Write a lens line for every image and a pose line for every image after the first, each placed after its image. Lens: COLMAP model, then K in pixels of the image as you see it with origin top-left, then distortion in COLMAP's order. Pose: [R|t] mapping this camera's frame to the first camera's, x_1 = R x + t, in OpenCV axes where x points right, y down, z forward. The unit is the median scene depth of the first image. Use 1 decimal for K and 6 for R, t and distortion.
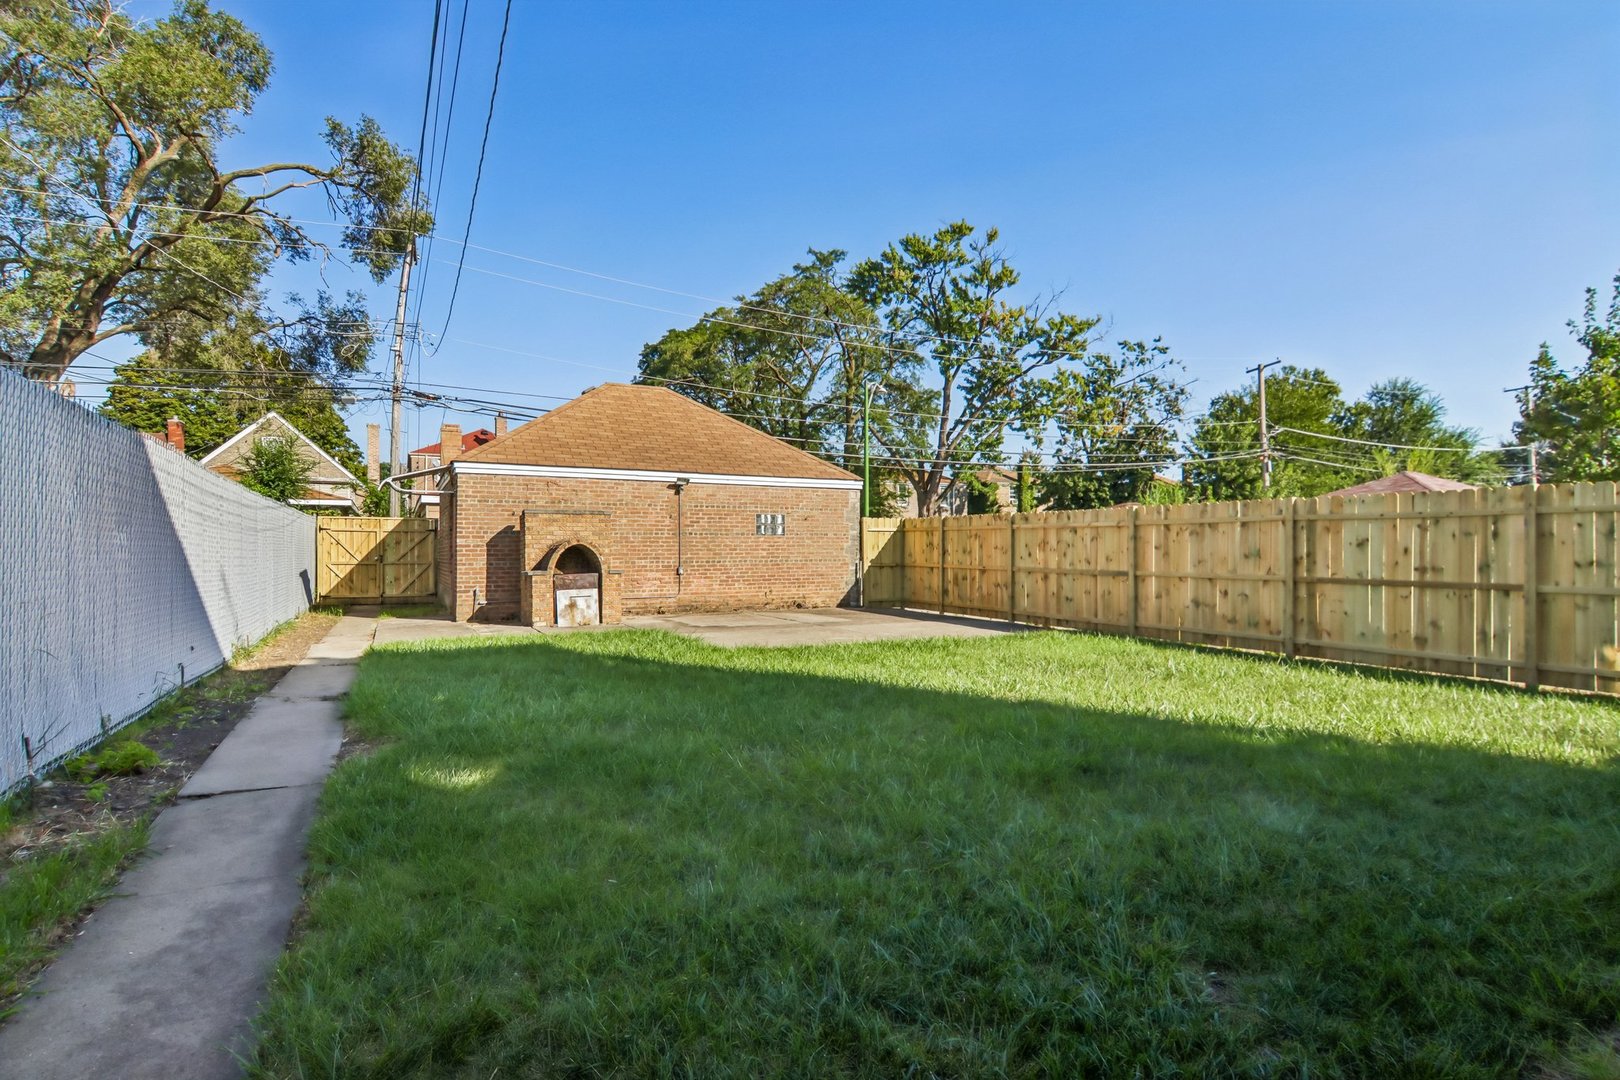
lens RADIAL K [[849.4, 0, 824.8], [0, 849.4, 548.6], [0, 0, 1]] dist [0.002238, -0.015551]
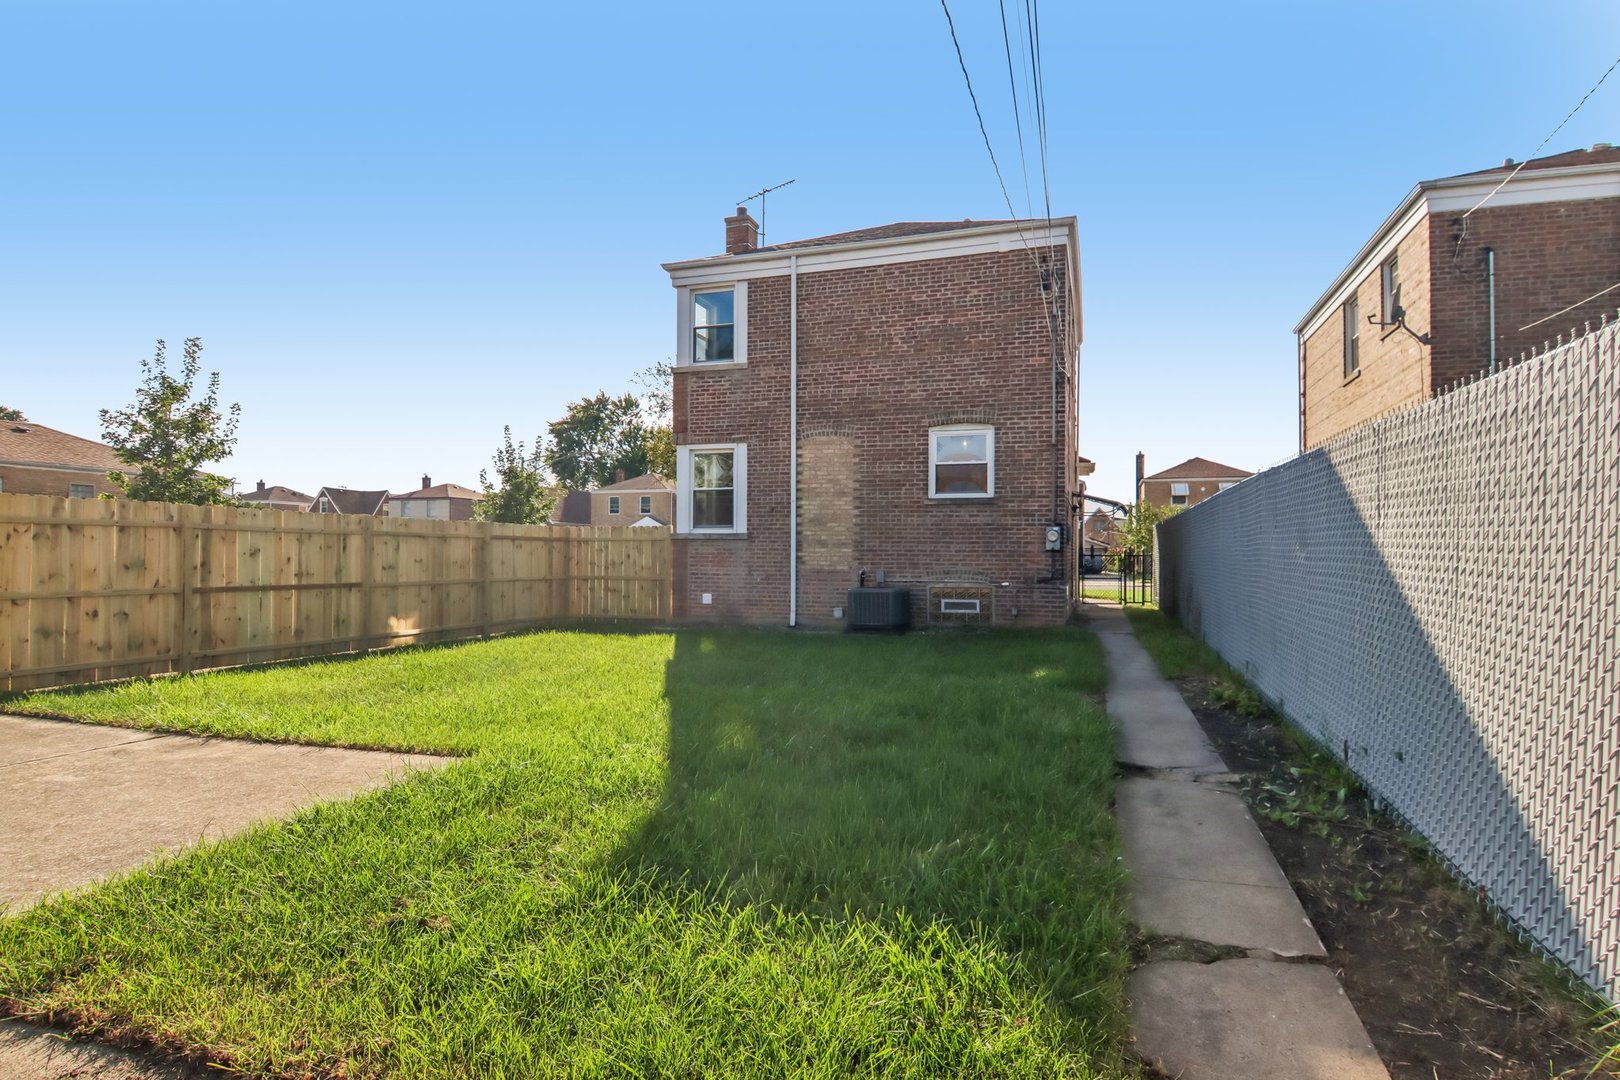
lens RADIAL K [[854.6, 0, 810.8], [0, 854.6, 548.8], [0, 0, 1]] dist [-0.004290, -0.001183]
pose [[-0.691552, 0.000464, 0.722327, -0.659488], [-0.007053, 0.999948, -0.007394, -0.008650], [-0.722292, -0.010208, -0.691513, 1.242254]]
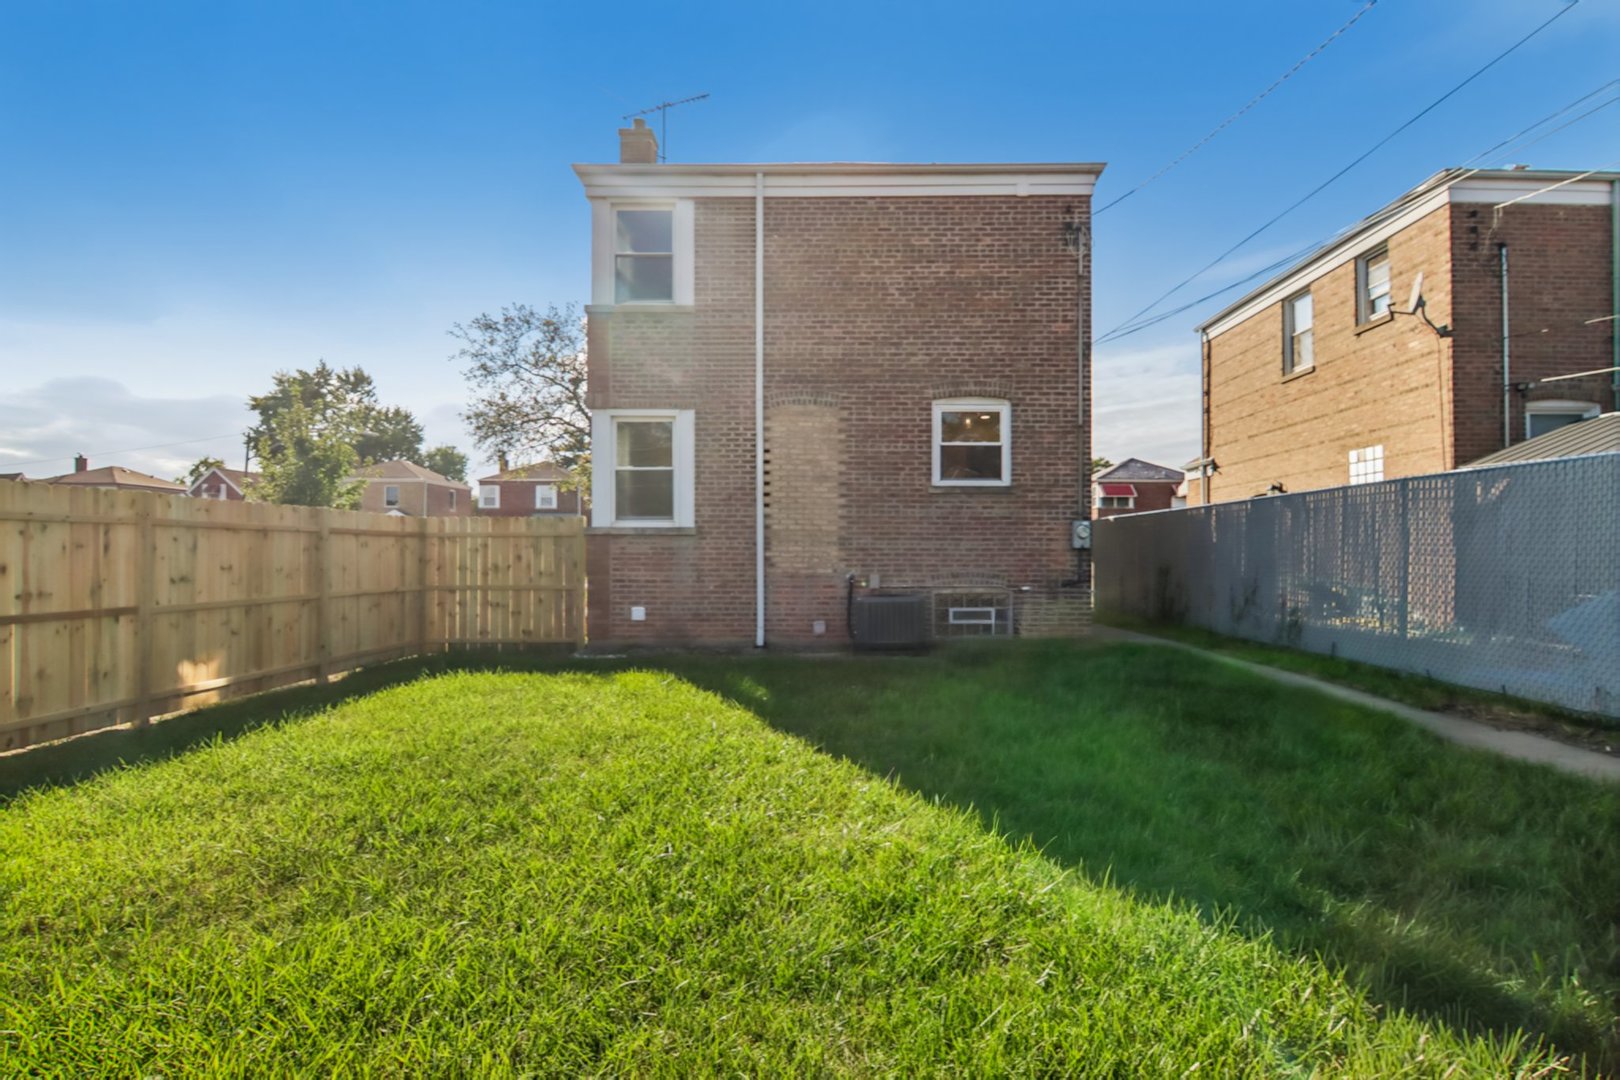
lens RADIAL K [[849.4, 0, 824.8], [0, 849.4, 548.6], [0, 0, 1]] dist [0.002238, -0.015551]
pose [[-0.882963, 0.001453, 0.469440, -0.159637], [-0.002199, 0.999971, -0.007232, -0.009567], [-0.469437, -0.007417, -0.882935, 1.215089]]
